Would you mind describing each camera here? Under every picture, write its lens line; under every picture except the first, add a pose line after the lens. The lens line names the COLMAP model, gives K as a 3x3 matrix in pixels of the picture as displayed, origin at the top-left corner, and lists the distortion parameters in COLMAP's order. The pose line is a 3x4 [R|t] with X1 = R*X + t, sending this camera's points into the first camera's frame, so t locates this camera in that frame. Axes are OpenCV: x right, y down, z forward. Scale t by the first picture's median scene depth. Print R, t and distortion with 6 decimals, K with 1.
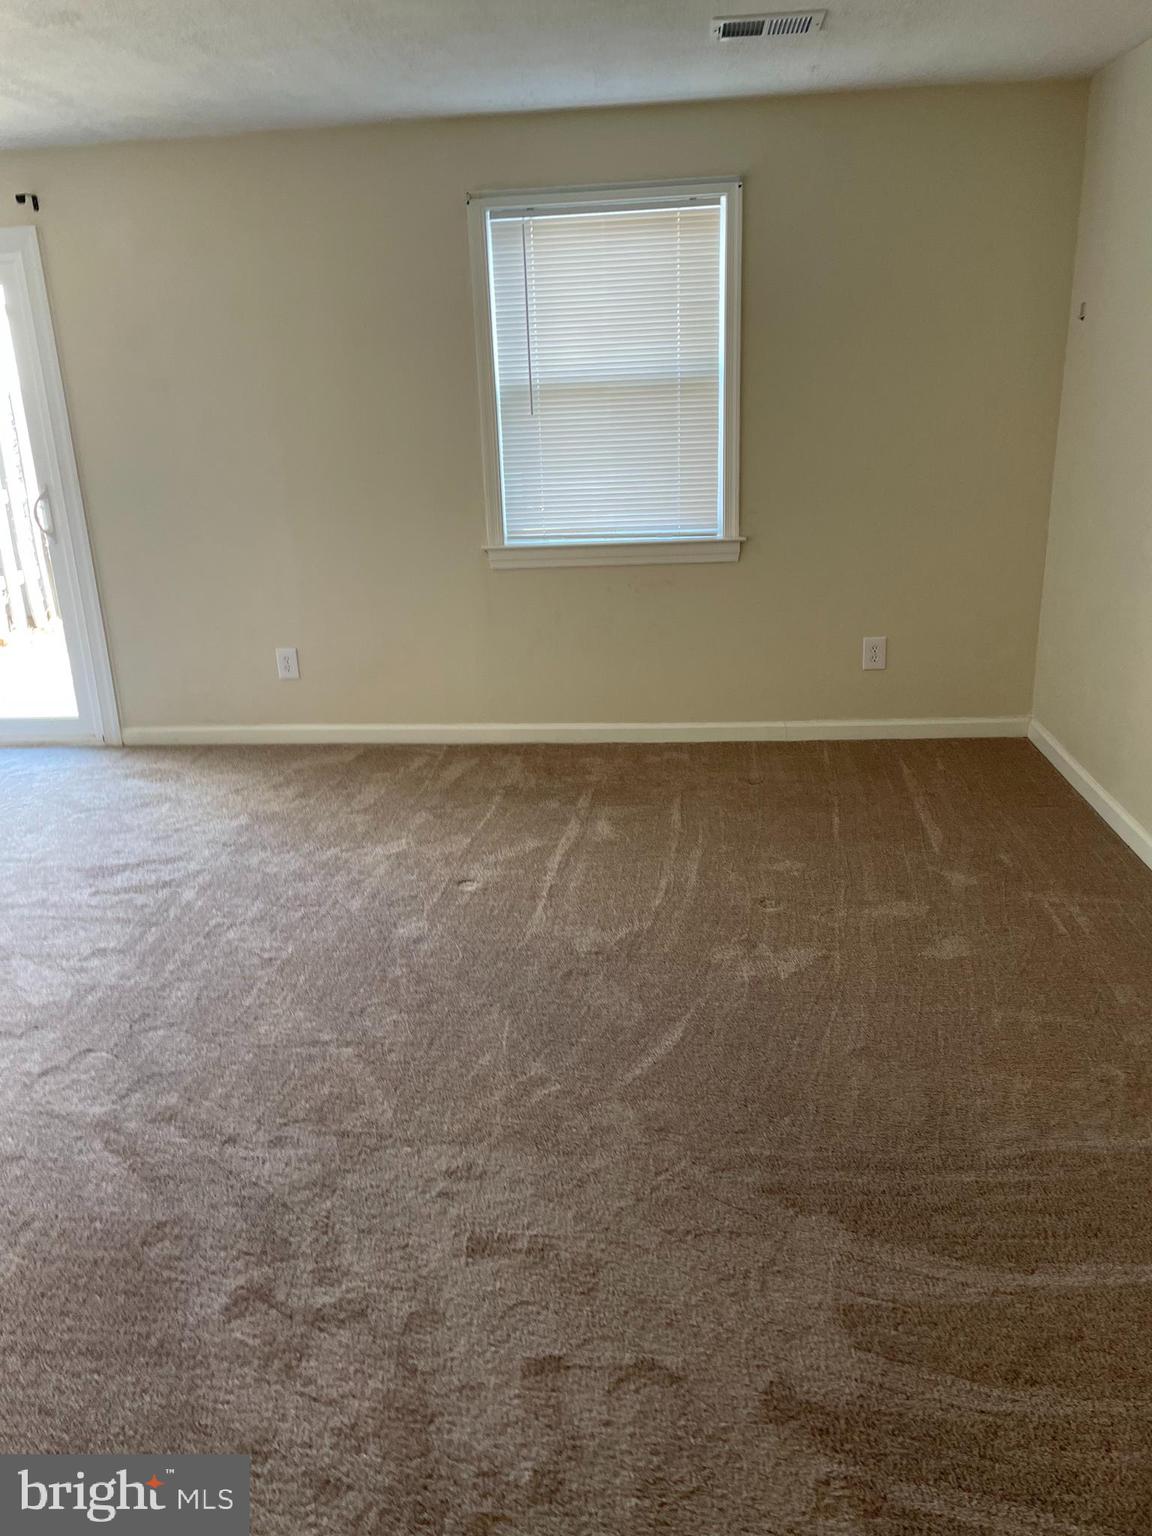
lens RADIAL K [[1163.5, 0, 557.0], [0, 1163.5, 766.2], [0, 0, 1]] dist [0.091964, -0.168908]
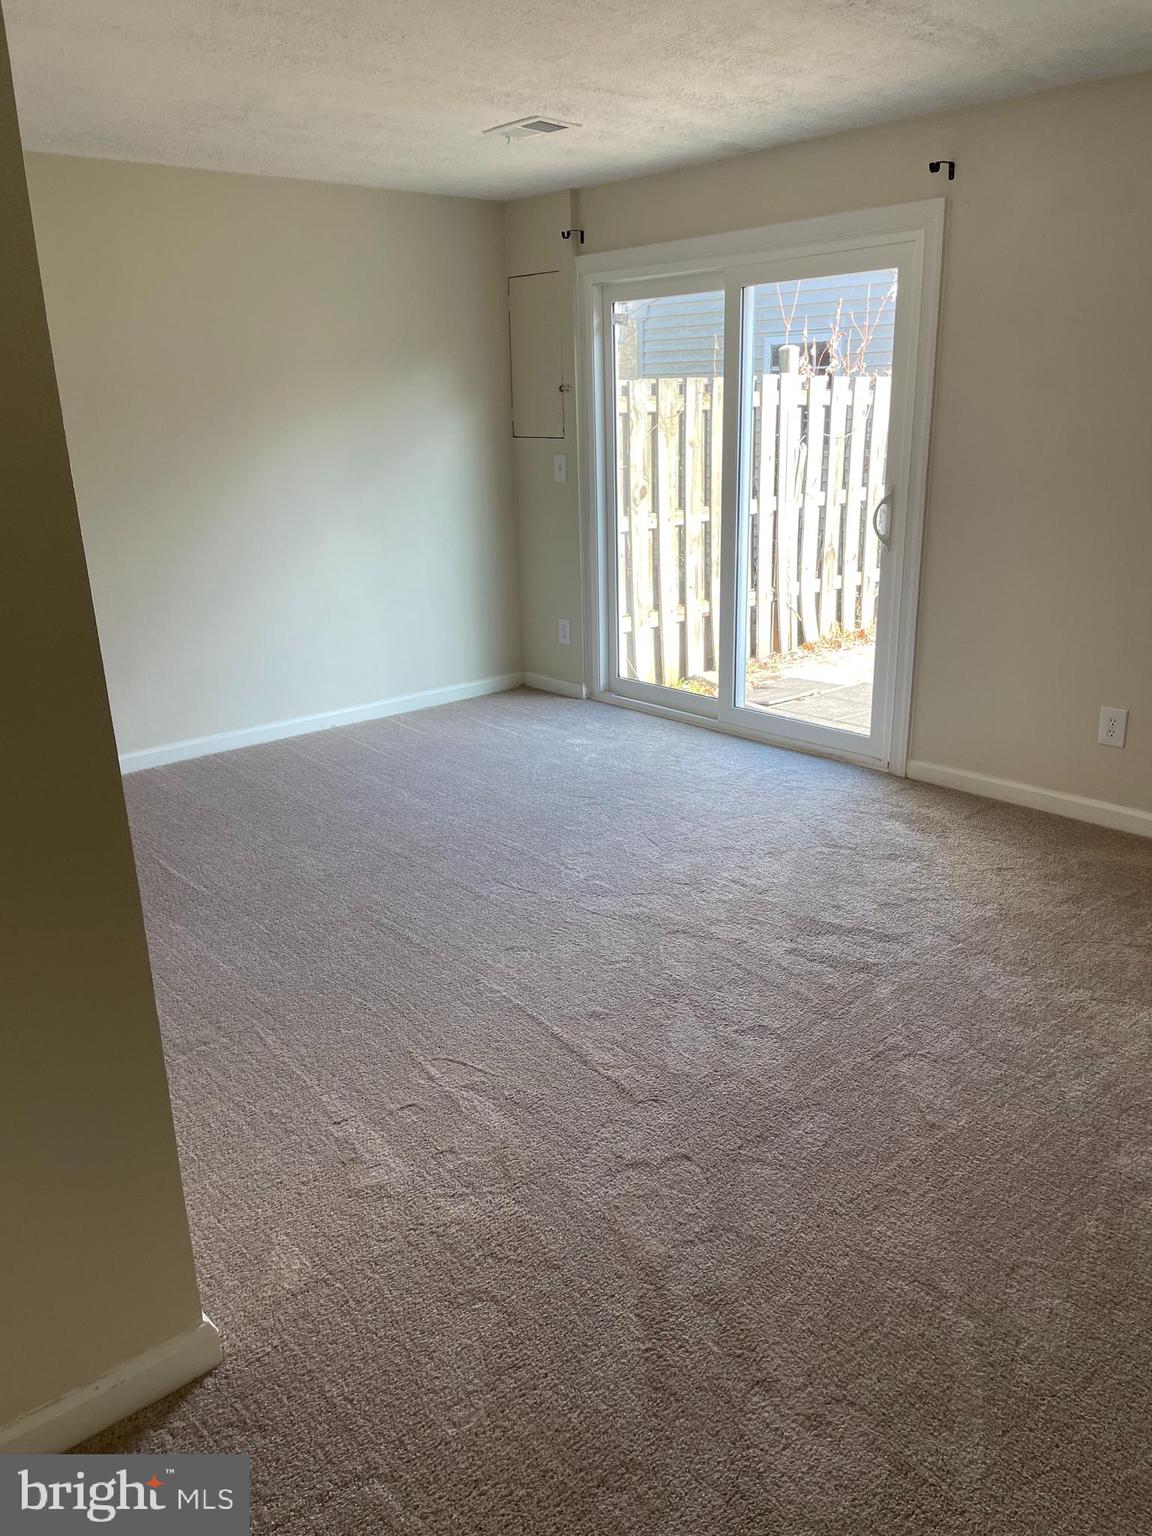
lens RADIAL K [[1174.3, 0, 576.0], [0, 1174.3, 768.0], [0, 0, 1]] dist [0.089662, -0.121840]
pose [[0.746937, 0.218603, -0.627931, 0.016225], [-0.214946, 0.973086, 0.083080, -0.063572], [0.629193, 0.072916, 0.773822, 0.184798]]
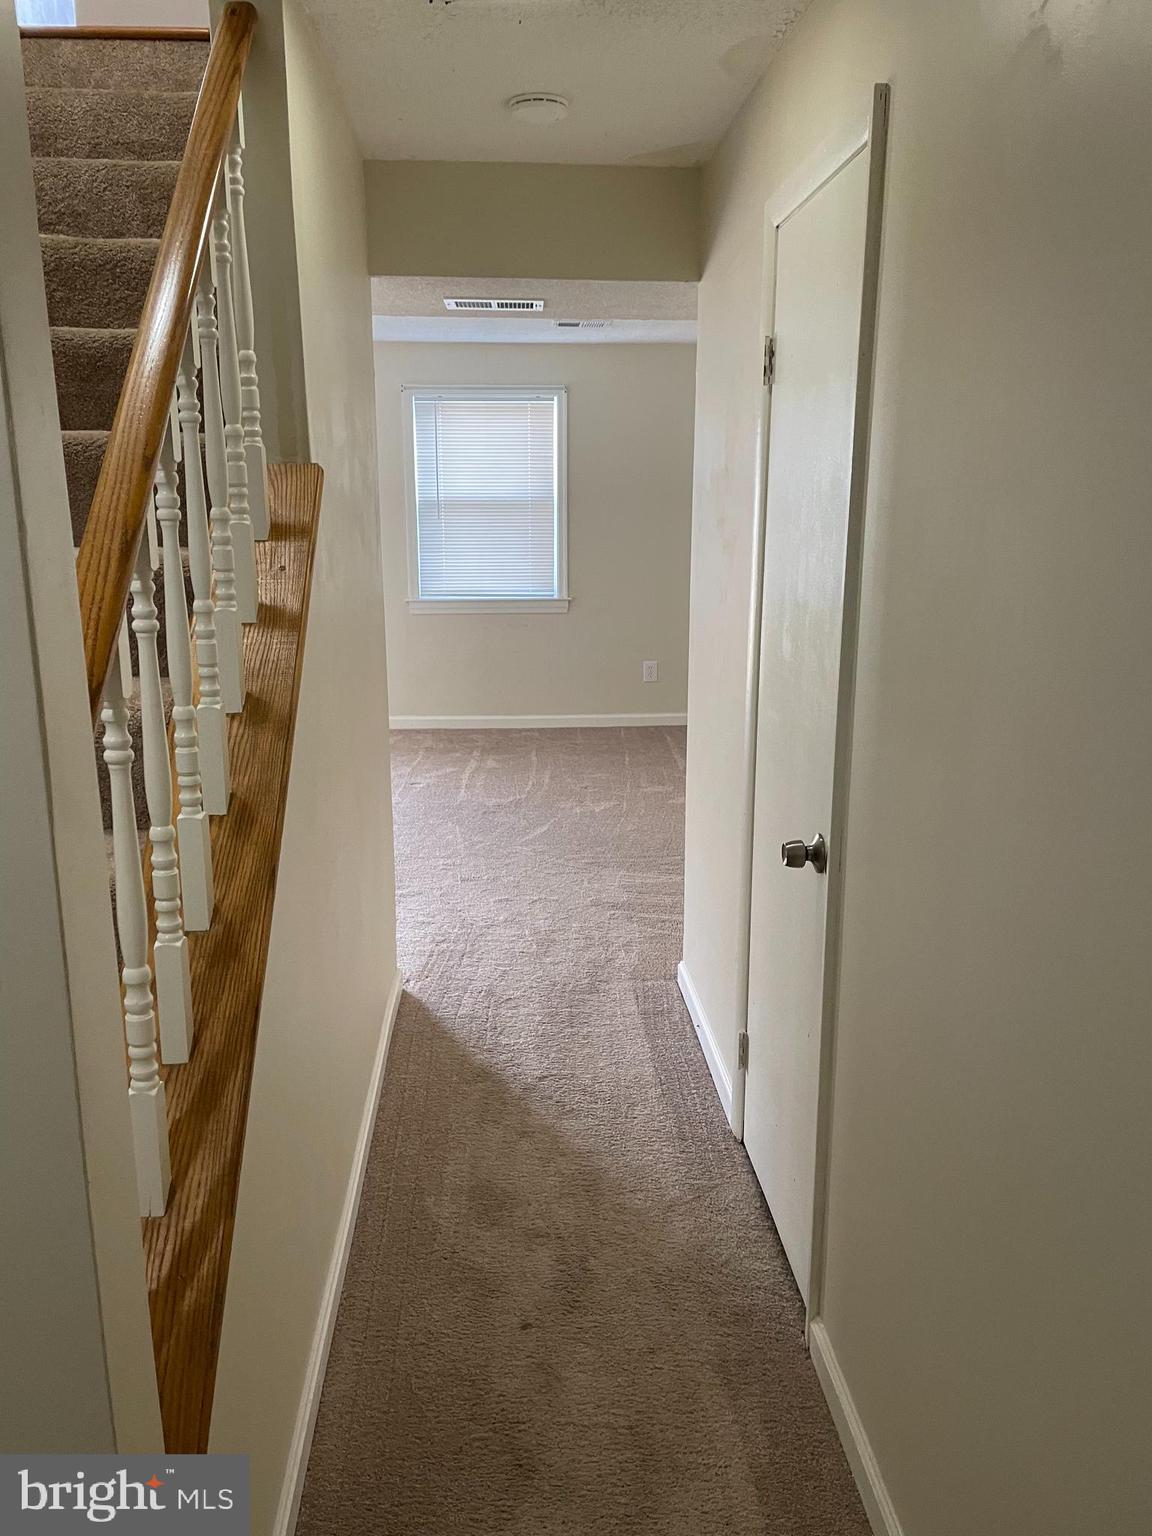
lens RADIAL K [[1146.9, 0, 576.0], [0, 1146.9, 768.0], [0, 0, 1]] dist [0.089280, -0.112522]
pose [[0.985335, 0.000738, 0.170630, -0.118853], [0.013067, 0.996728, -0.079770, 0.189703], [-0.170130, 0.080830, 0.982101, -0.622139]]
